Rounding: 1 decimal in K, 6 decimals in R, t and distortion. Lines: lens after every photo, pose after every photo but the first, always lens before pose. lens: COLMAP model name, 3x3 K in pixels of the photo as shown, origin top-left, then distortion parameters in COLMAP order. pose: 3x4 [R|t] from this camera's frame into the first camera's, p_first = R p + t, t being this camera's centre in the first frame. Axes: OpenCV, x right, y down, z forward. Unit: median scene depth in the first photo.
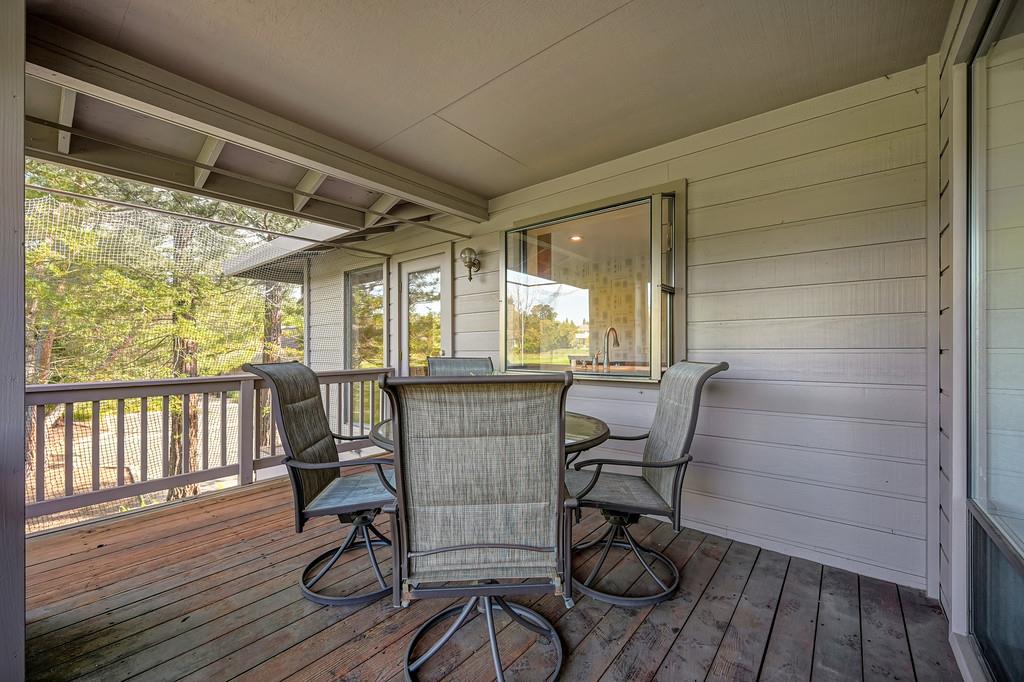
lens RADIAL K [[404.5, 0, 515.3], [0, 404.5, 344.9], [0, 0, 1]] dist [0.000582, 0.000033]
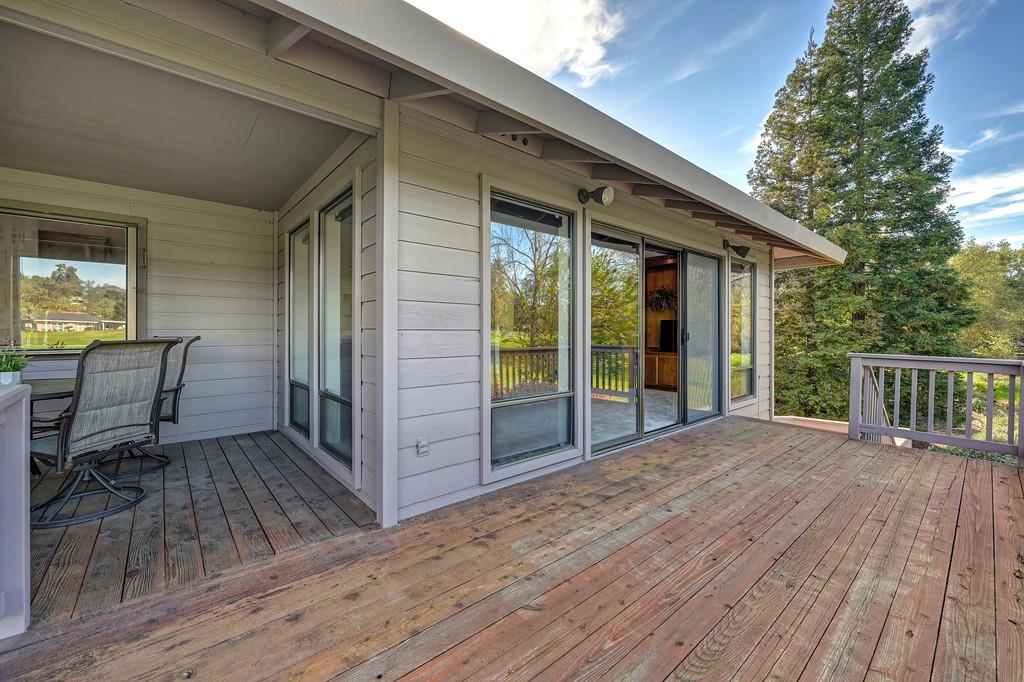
lens RADIAL K [[408.2, 0, 512.0], [0, 408.2, 341.0], [0, 0, 1]] dist [-0.003560, -0.000422]
pose [[0.178989, -0.022063, 0.983604, -1.170020], [-0.012307, 0.999620, 0.024662, -0.000805], [-0.983774, -0.016519, 0.178649, -0.876724]]
